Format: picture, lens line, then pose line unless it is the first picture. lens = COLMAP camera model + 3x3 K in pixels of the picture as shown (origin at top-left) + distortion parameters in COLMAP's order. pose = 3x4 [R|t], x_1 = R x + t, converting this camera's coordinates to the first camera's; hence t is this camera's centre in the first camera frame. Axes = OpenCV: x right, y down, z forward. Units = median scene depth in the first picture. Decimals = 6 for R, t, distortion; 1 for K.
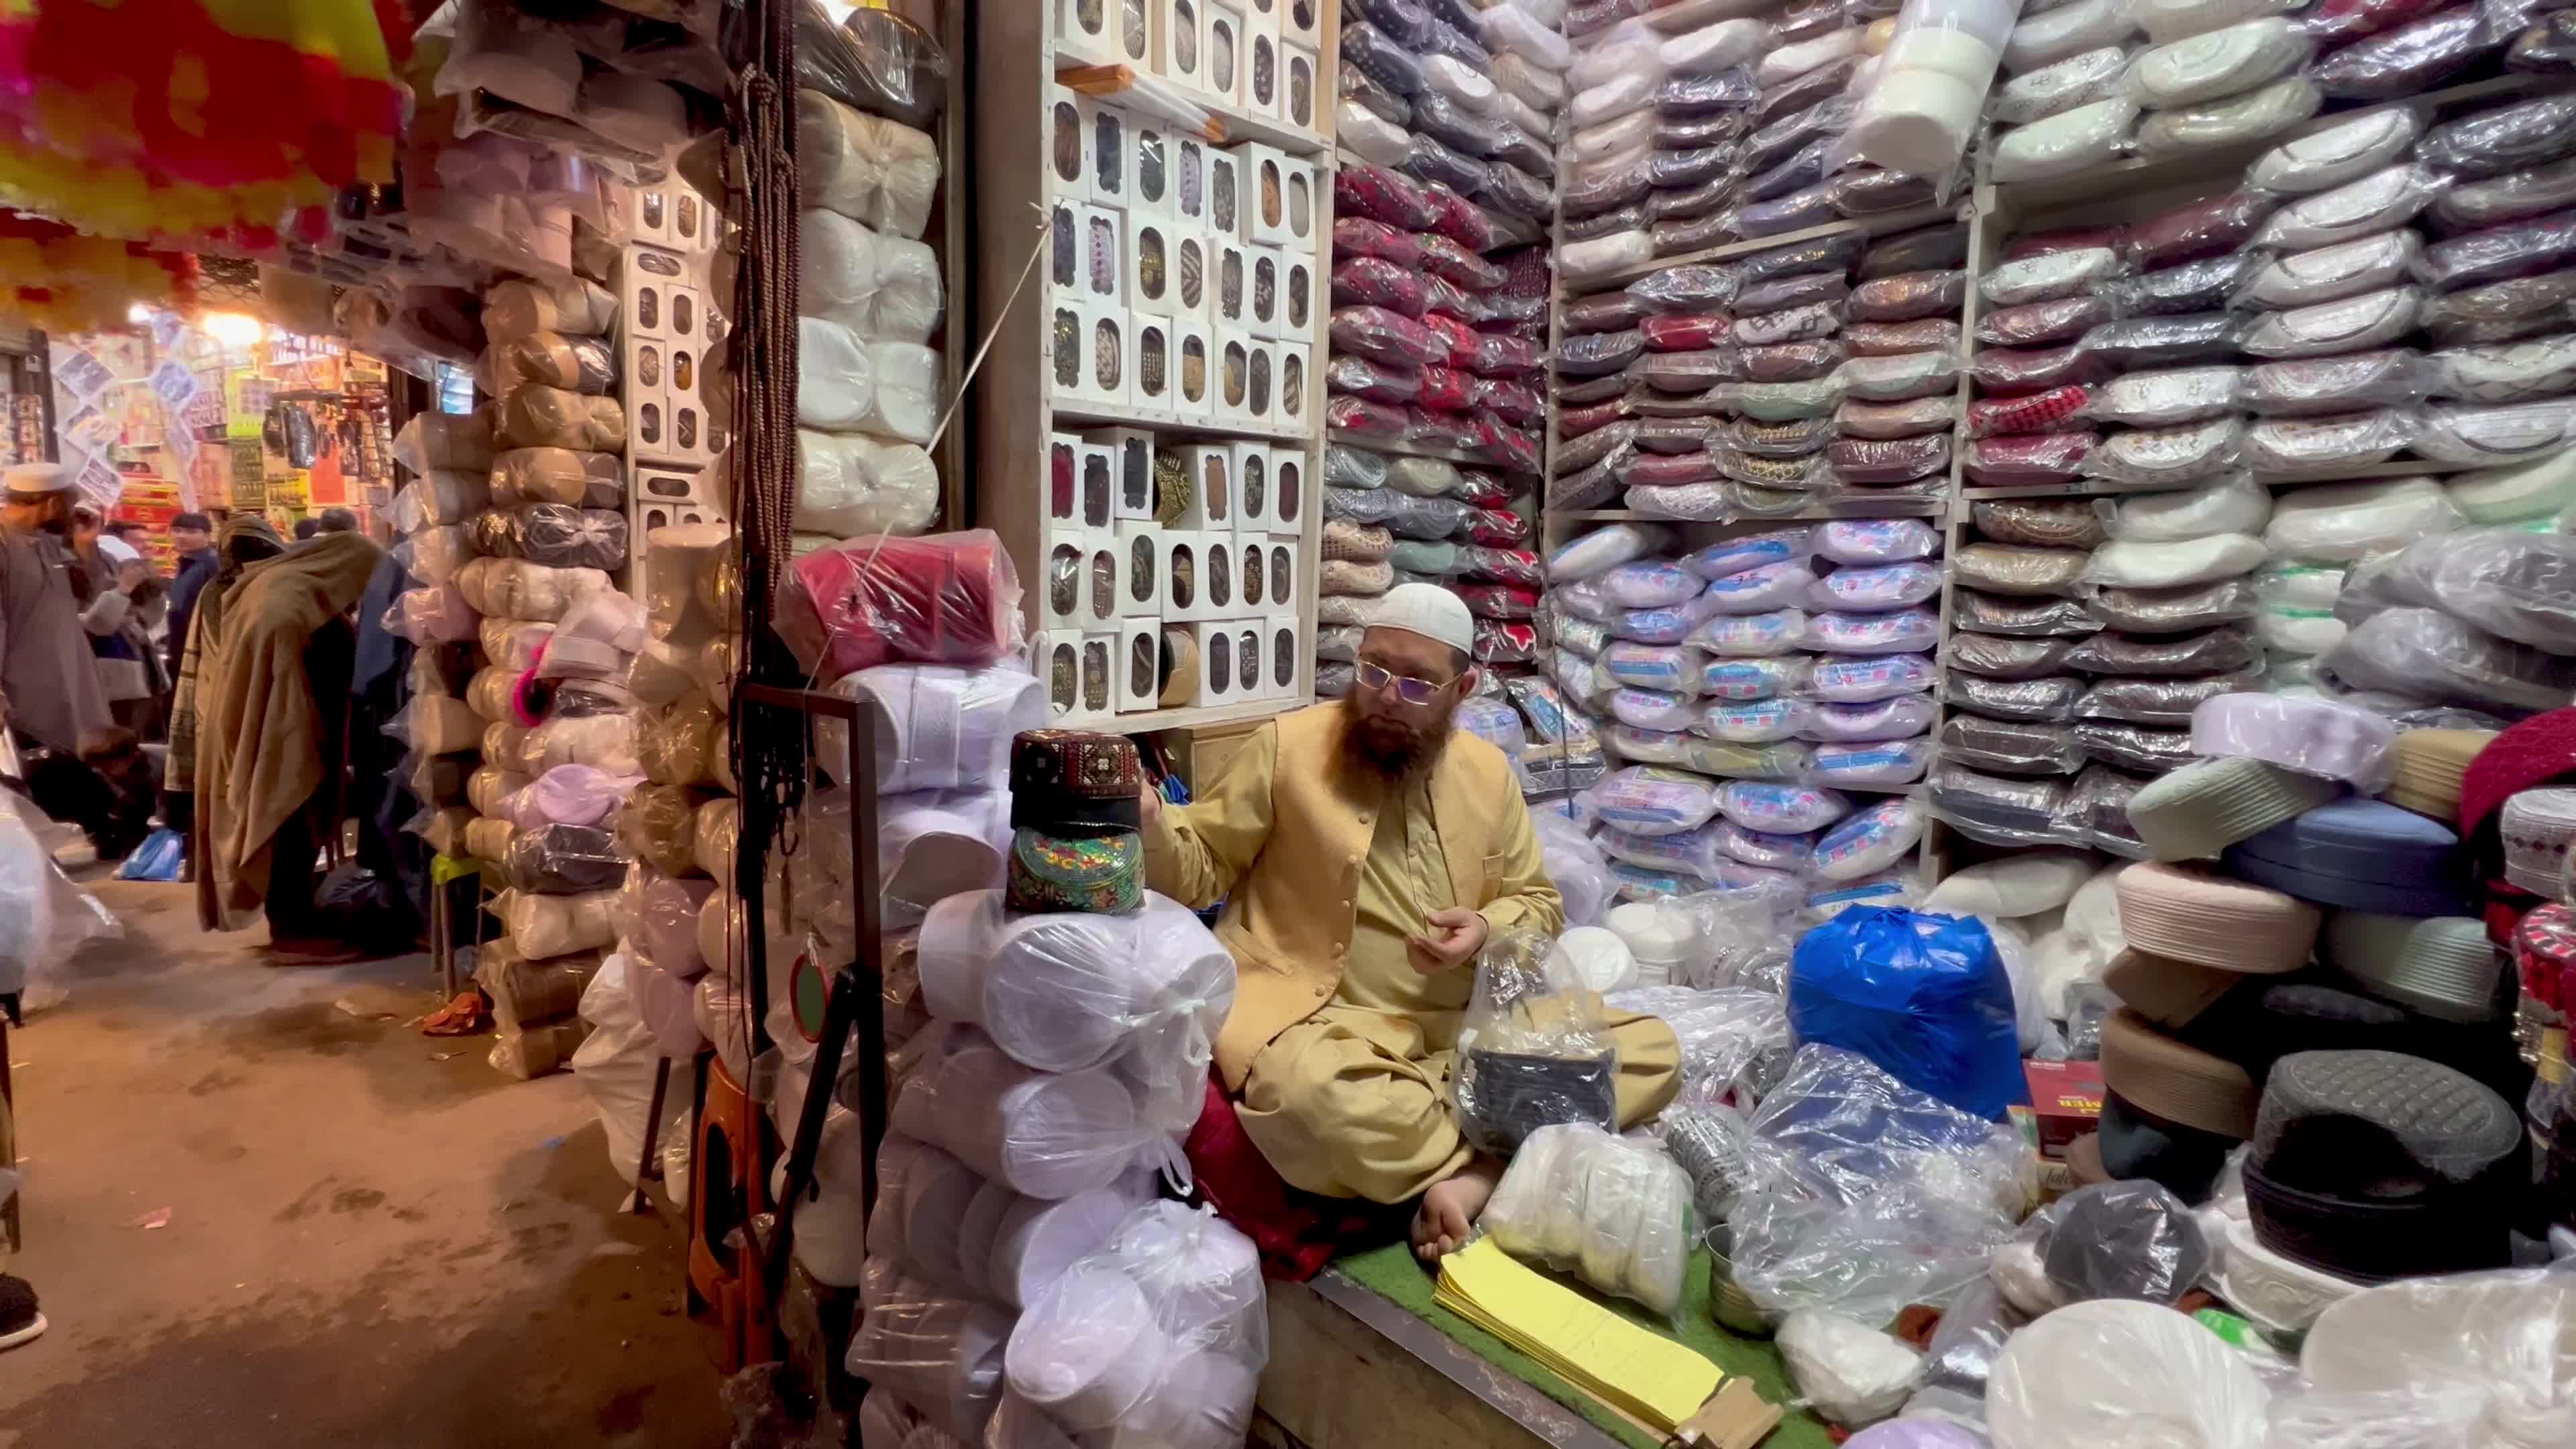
lens RADIAL K [[1133.7, 0, 1284.1], [0, 1133.7, 727.8], [0, 0, 1]] dist [-0.003124, 0.000072]
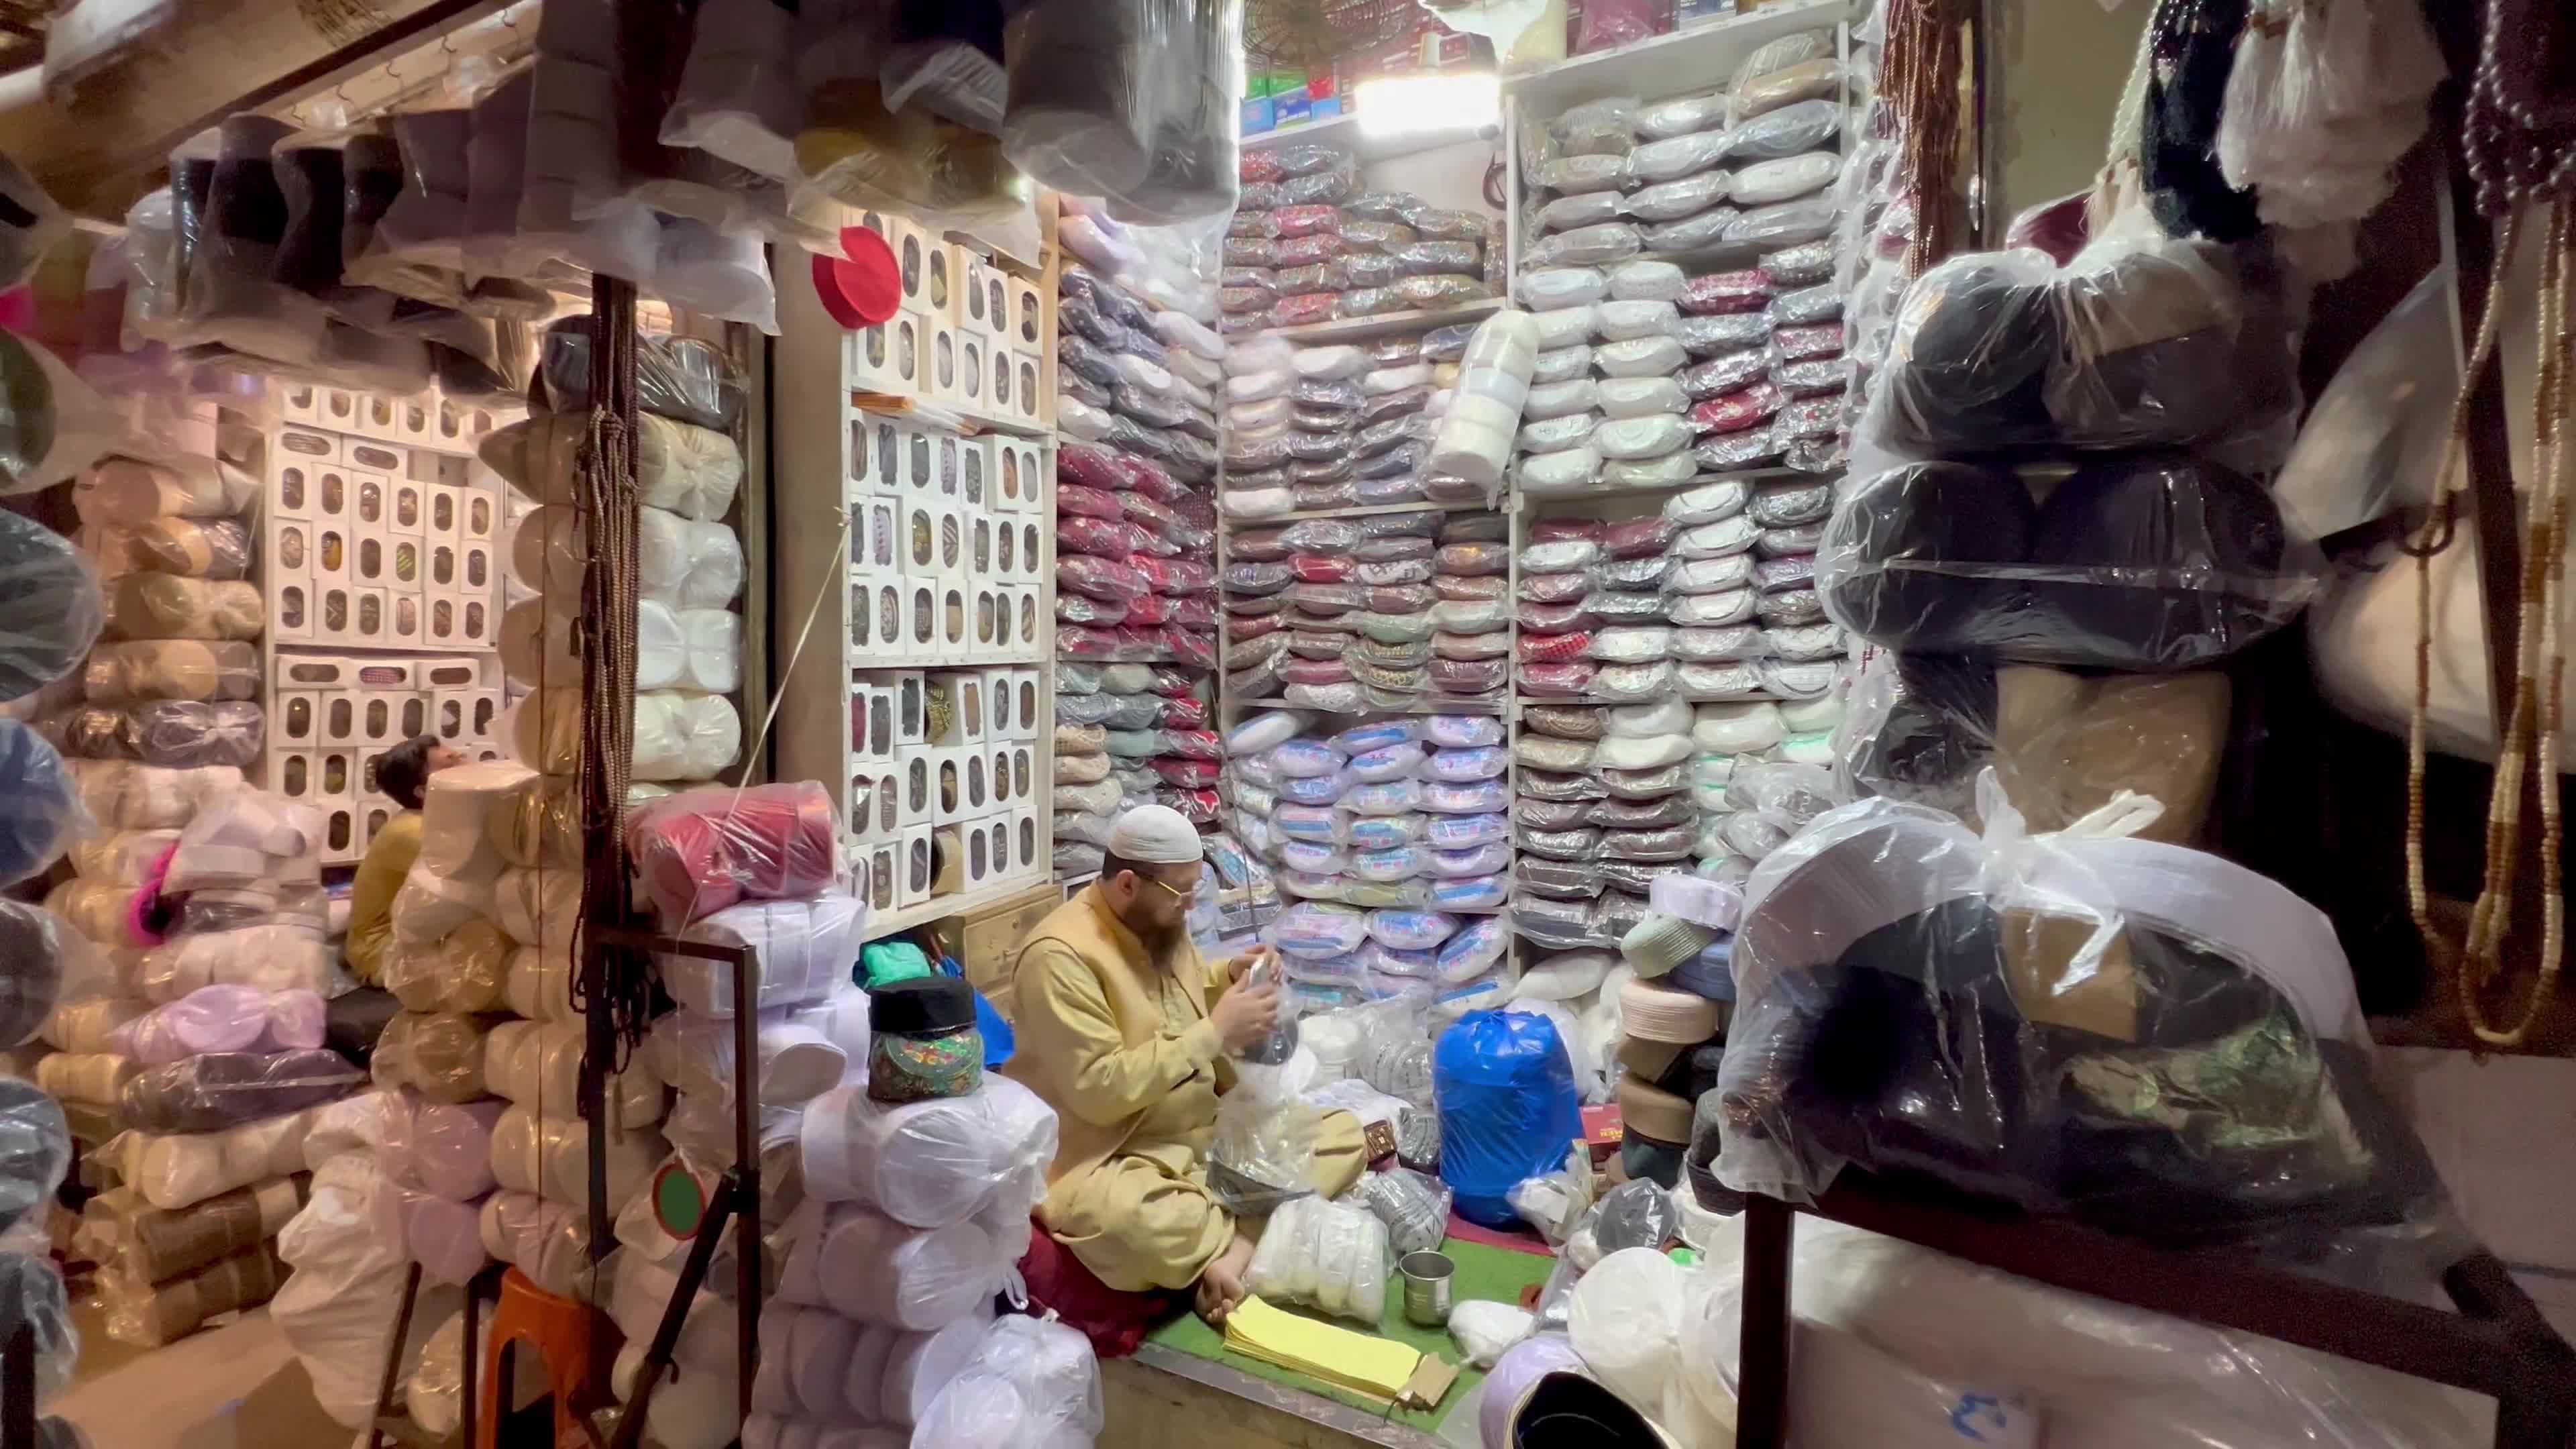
lens RADIAL K [[1136.8, 0, 1288.0], [0, 1136.8, 724.5], [0, 0, 1]] dist [-0.000558, 0.000037]
pose [[0.943682, -0.030837, 0.329413, -0.133717], [0.055164, 0.996375, -0.064757, -0.093811], [-0.326222, 0.079282, 0.941963, -0.231755]]
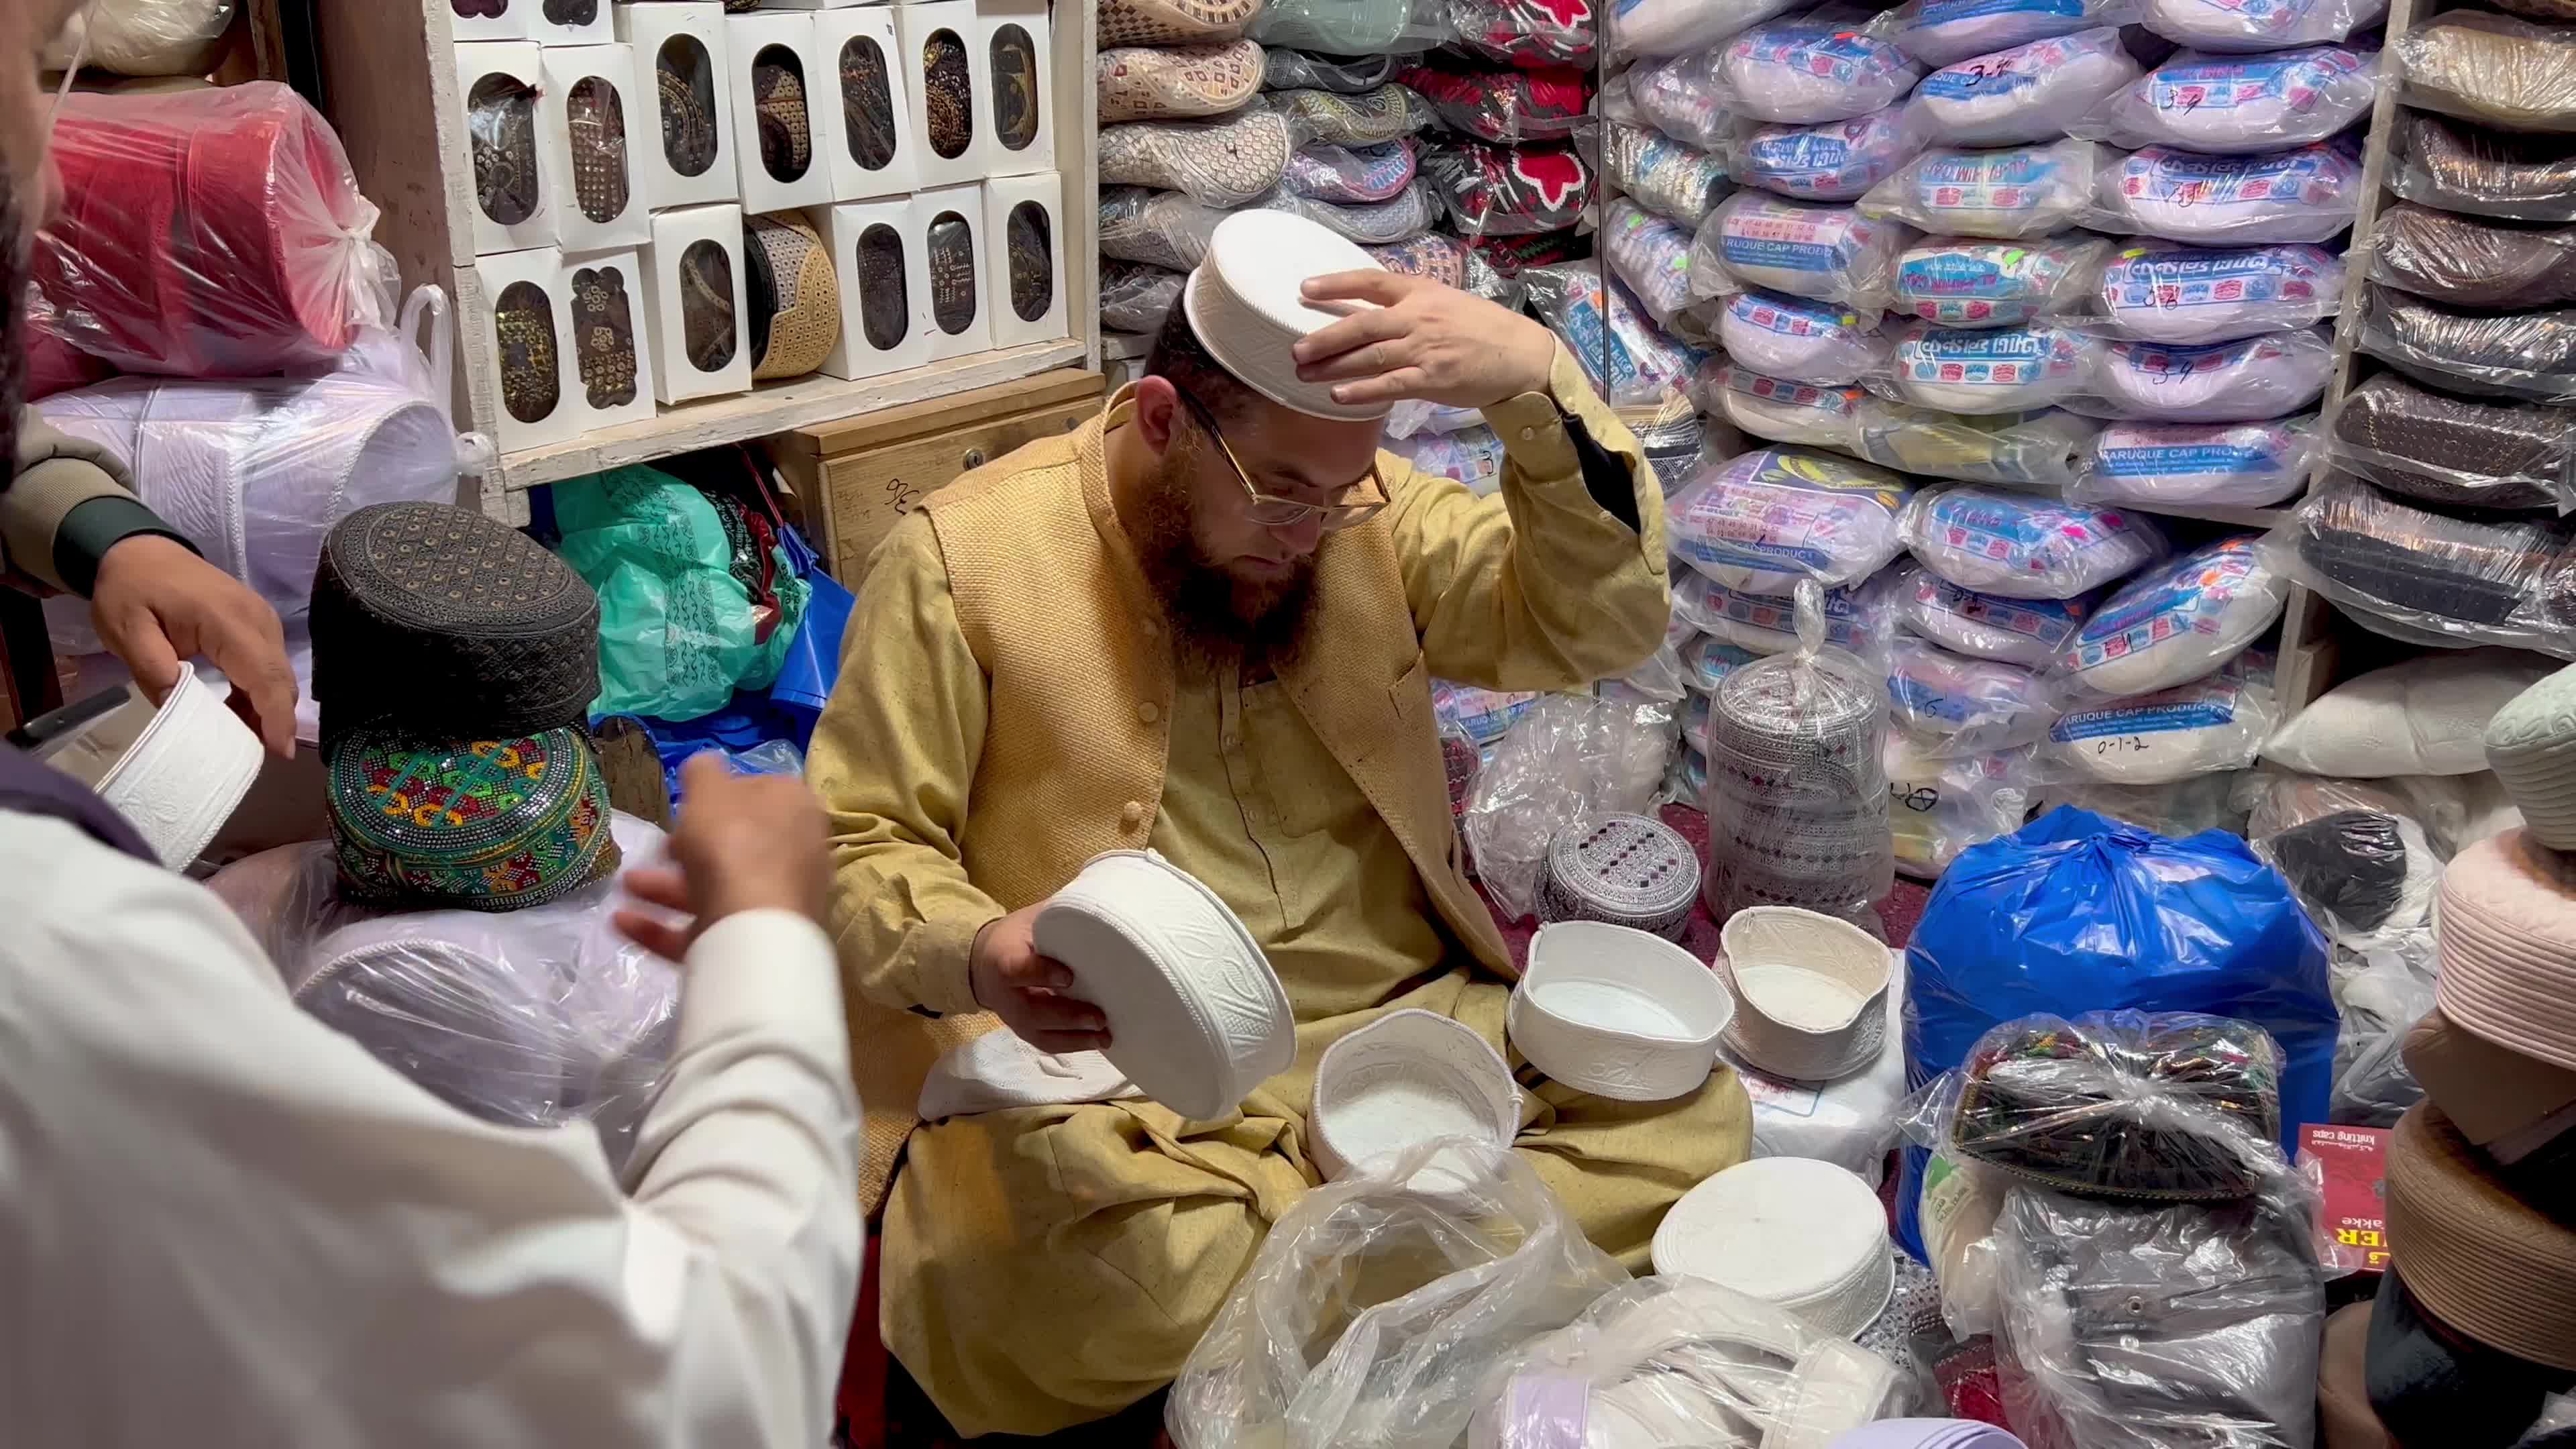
lens RADIAL K [[2142.0, 0, 1291.2], [0, 2142.0, 734.3], [0, 0, 1]] dist [0.084220, -0.137481]
pose [[0.999801, -0.008445, -0.018060, 0.132029], [0.012636, 0.969088, 0.246390, -0.093988], [0.015421, -0.246569, 0.969002, 0.038096]]
